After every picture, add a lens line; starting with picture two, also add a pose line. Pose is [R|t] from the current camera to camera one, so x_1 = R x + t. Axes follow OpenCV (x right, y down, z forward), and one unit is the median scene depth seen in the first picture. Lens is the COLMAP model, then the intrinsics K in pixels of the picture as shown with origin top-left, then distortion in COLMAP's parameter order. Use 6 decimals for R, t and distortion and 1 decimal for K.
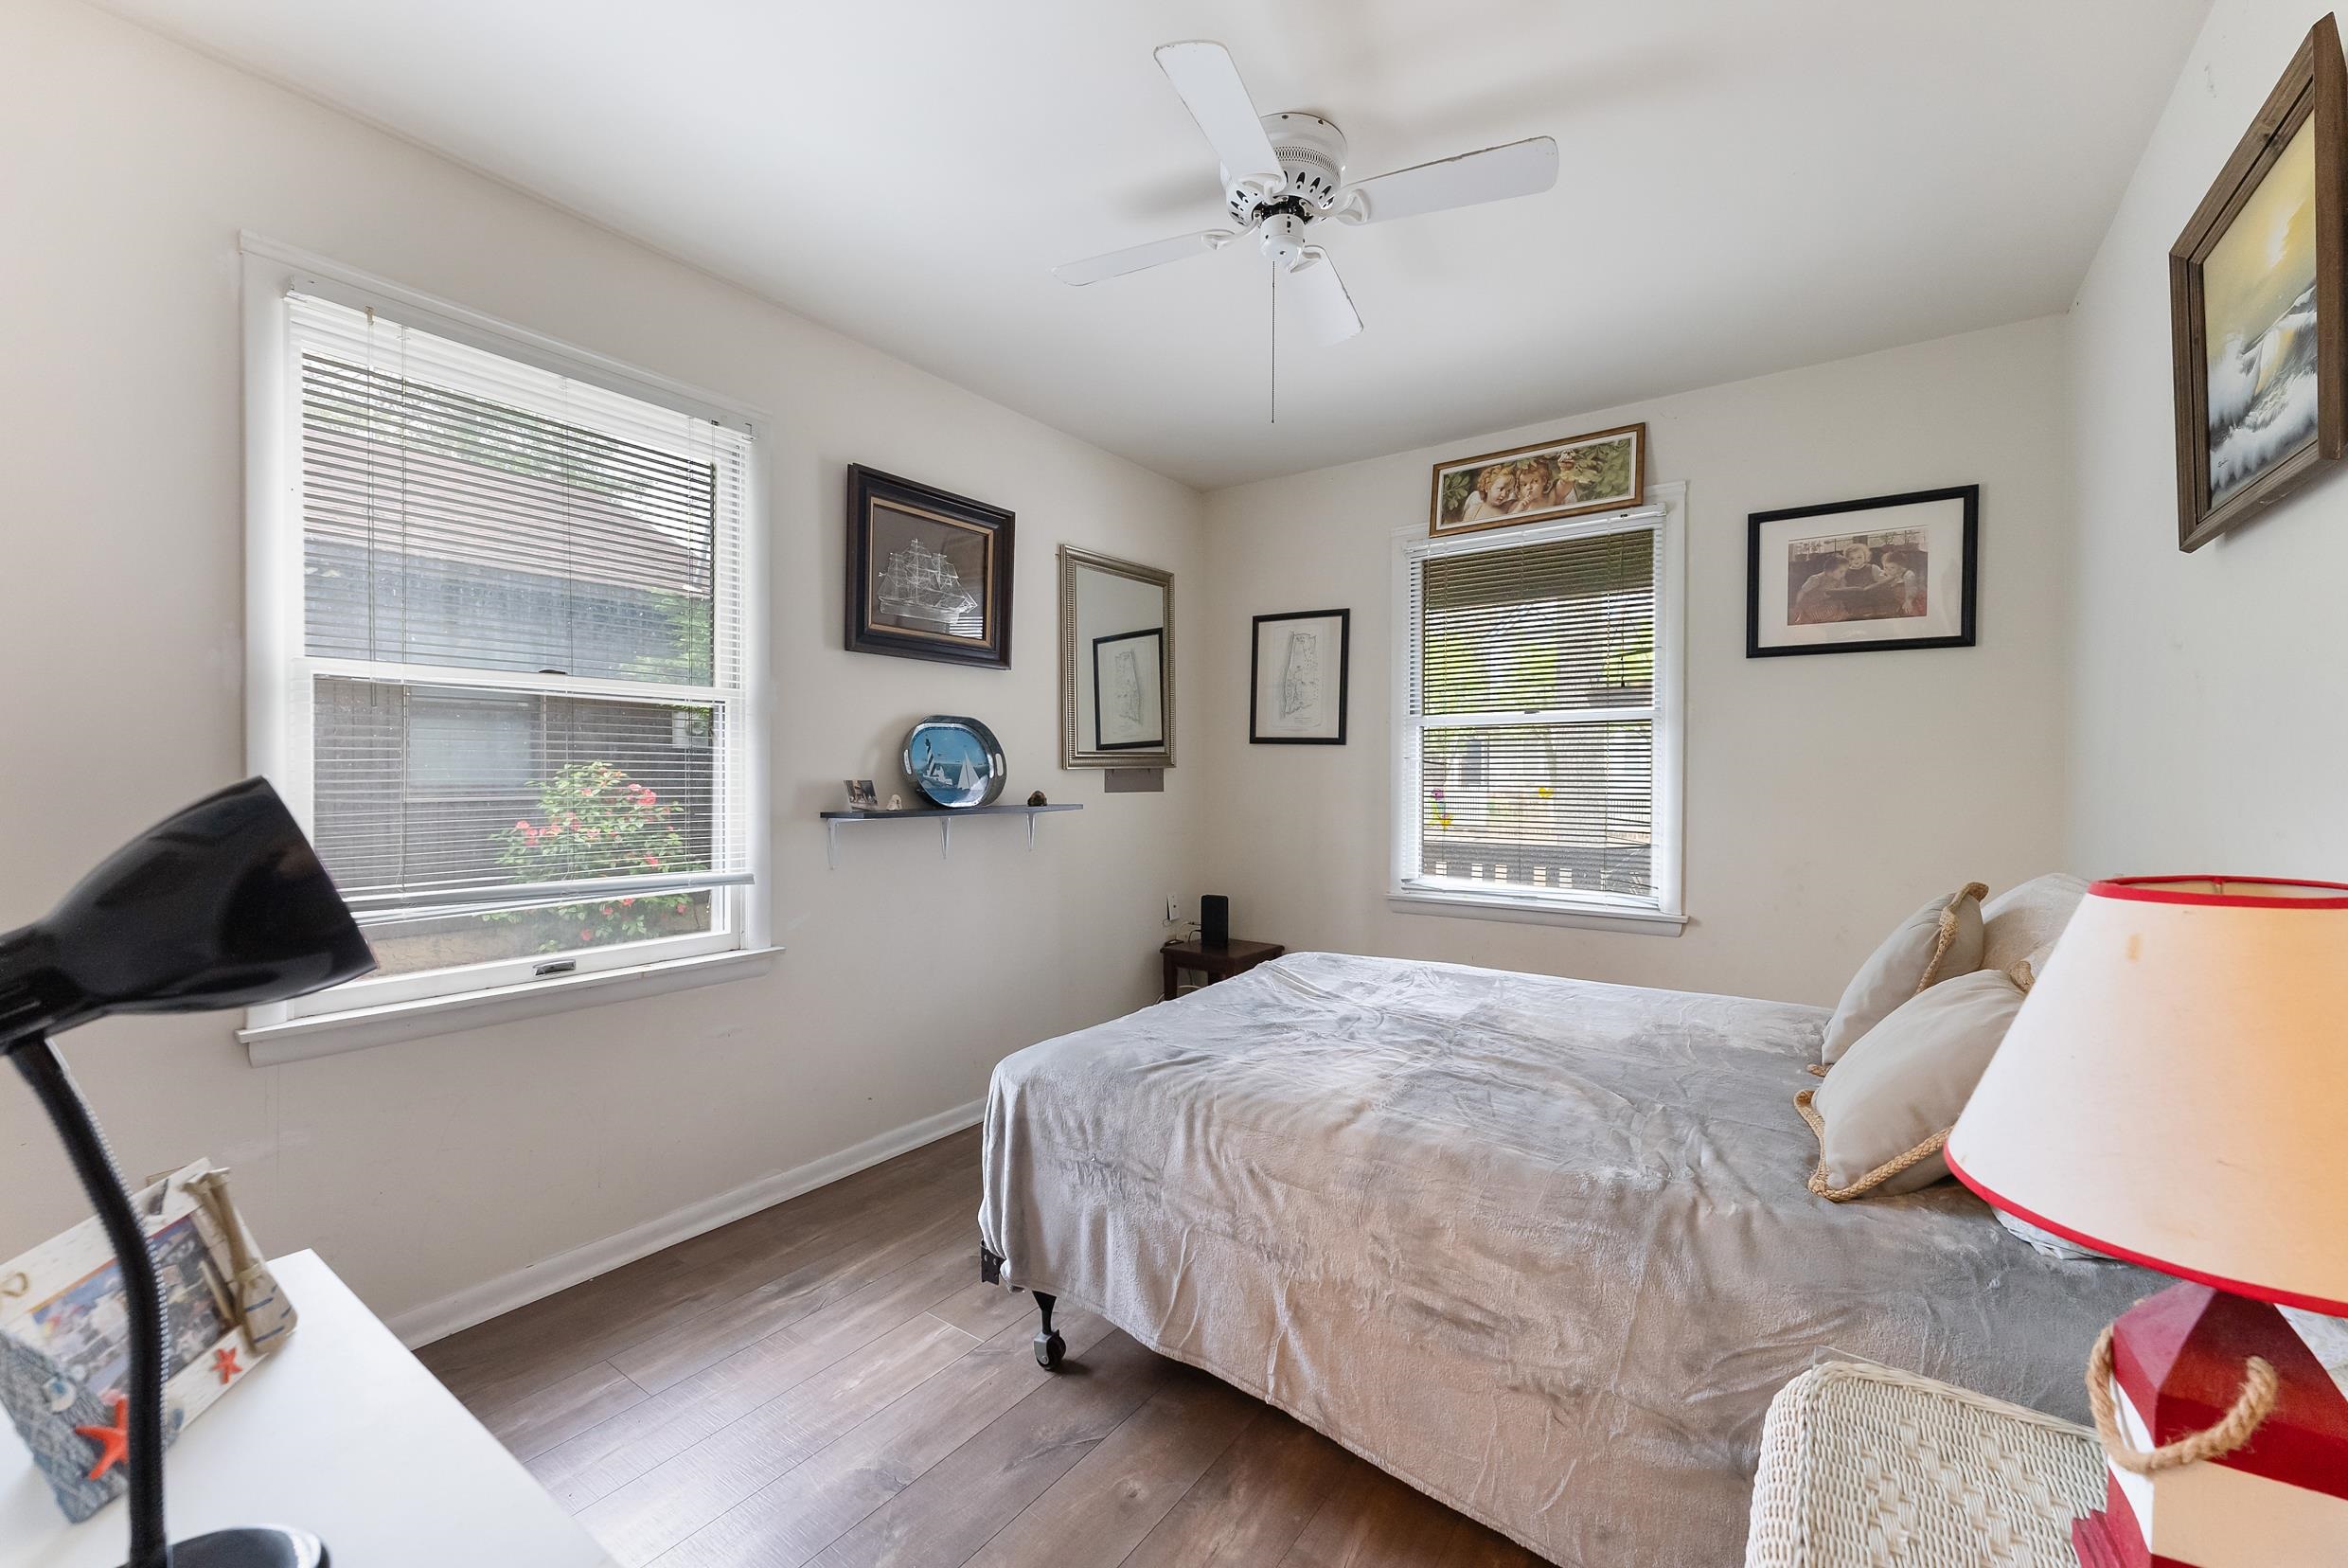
lens RADIAL K [[931.9, 0, 1169.1], [0, 931.9, 836.5], [0, 0, 1]] dist [0.000161, -0.000393]
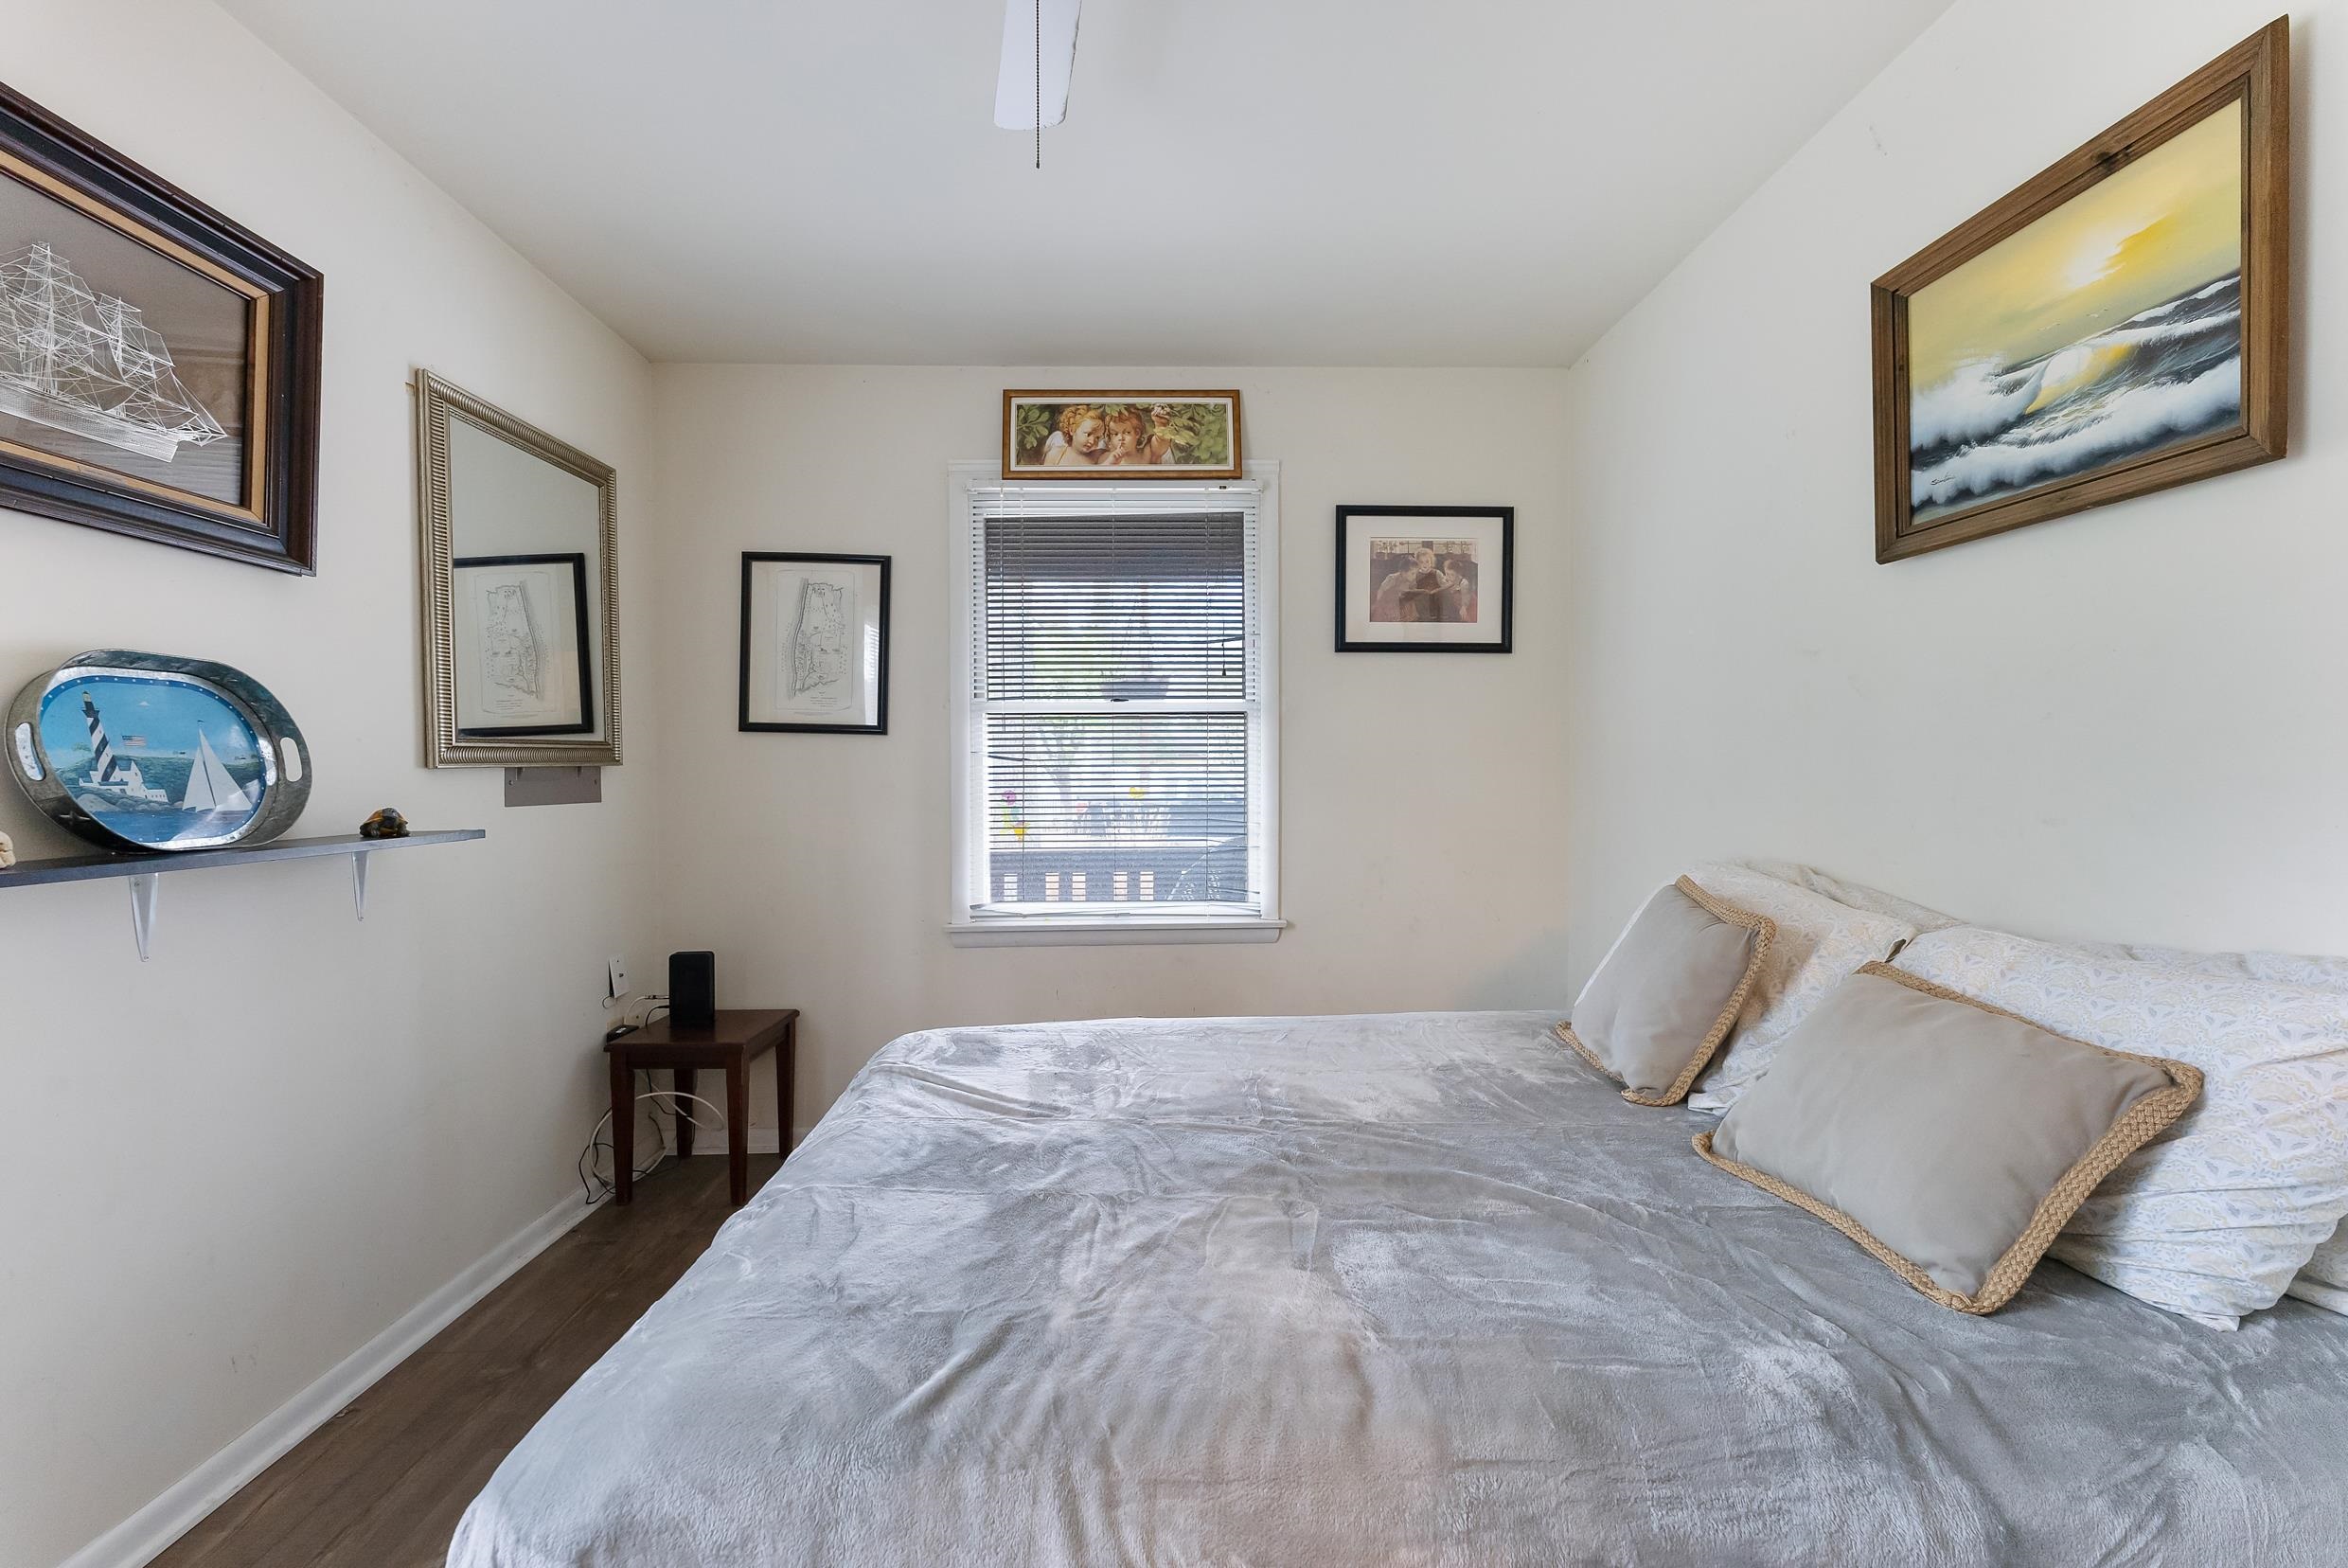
lens RADIAL K [[943.0, 0, 1172.8], [0, 943.0, 802.7], [0, 0, 1]] dist [0.001483, -0.000325]
pose [[0.794044, -0.026259, 0.607292, -0.114823], [0.047520, 0.998690, -0.018951, -0.021134], [-0.605999, 0.043906, 0.794252, 0.304118]]
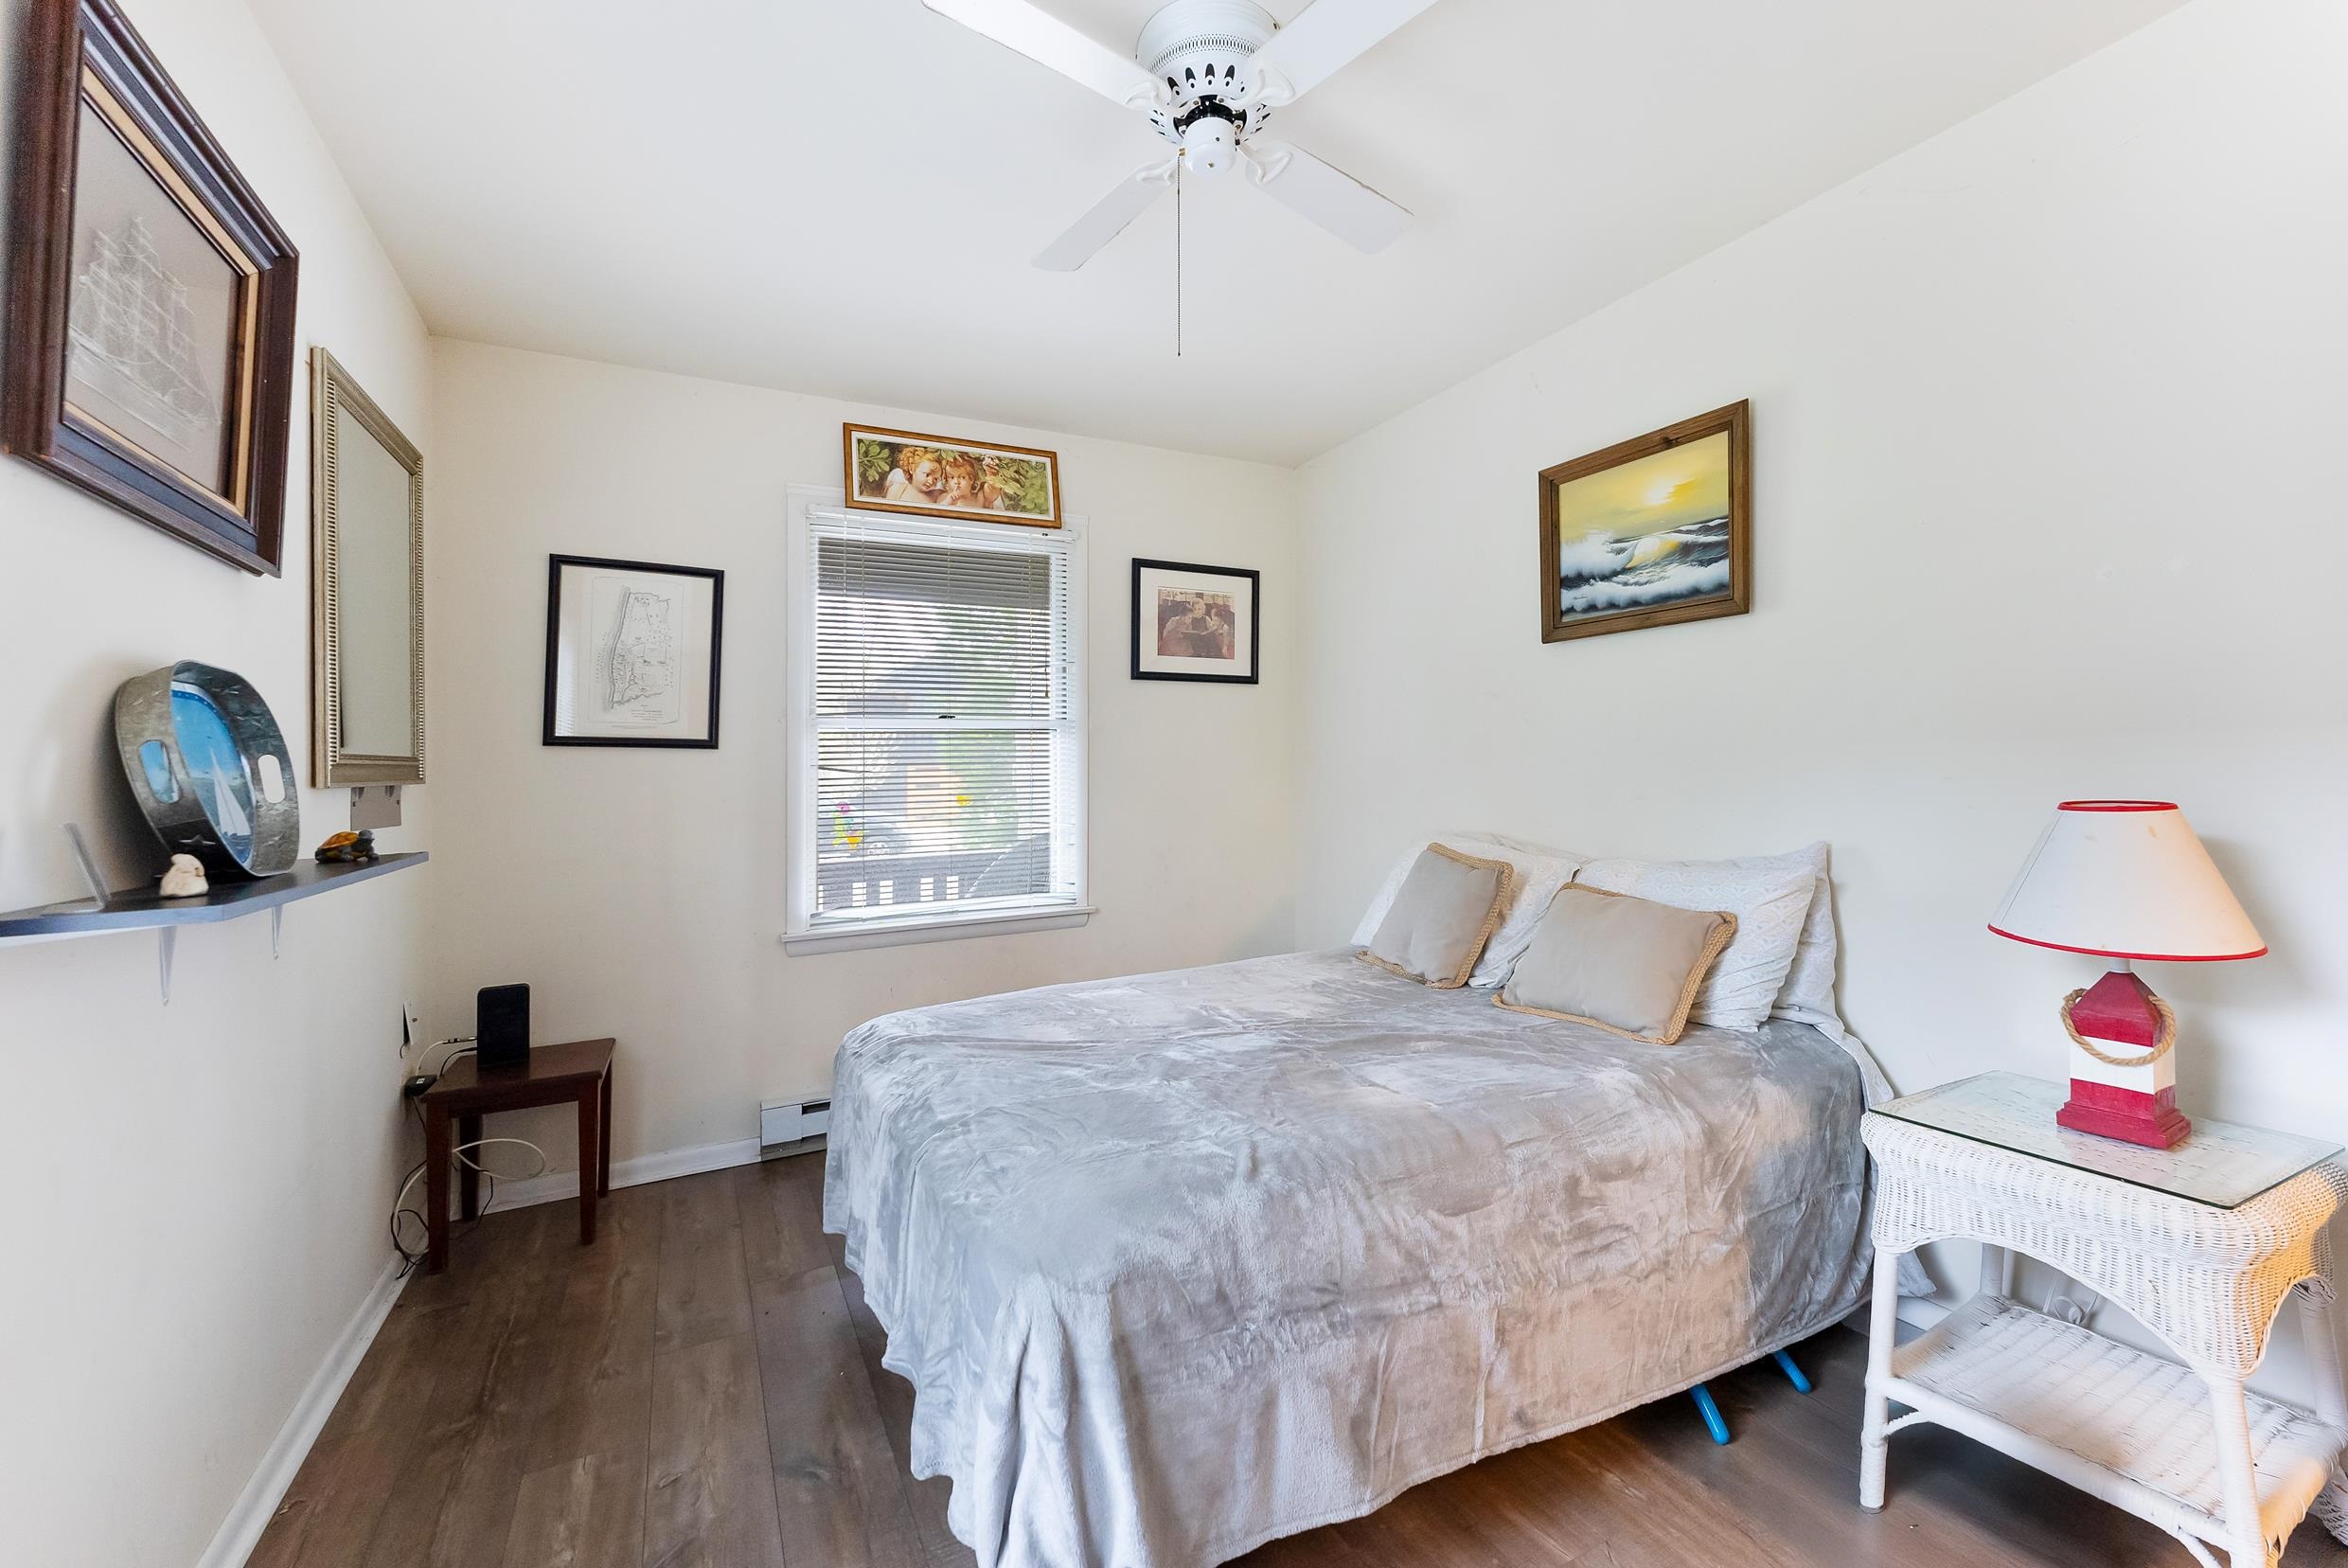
lens RADIAL K [[947.7, 0, 1177.8], [0, 947.7, 817.5], [0, 0, 1]] dist [0.001030, -0.000051]
pose [[0.452156, -0.049943, 0.890540, -0.402861], [0.082952, 0.996458, 0.013765, -0.027421], [-0.888073, 0.067648, 0.454697, 0.391446]]
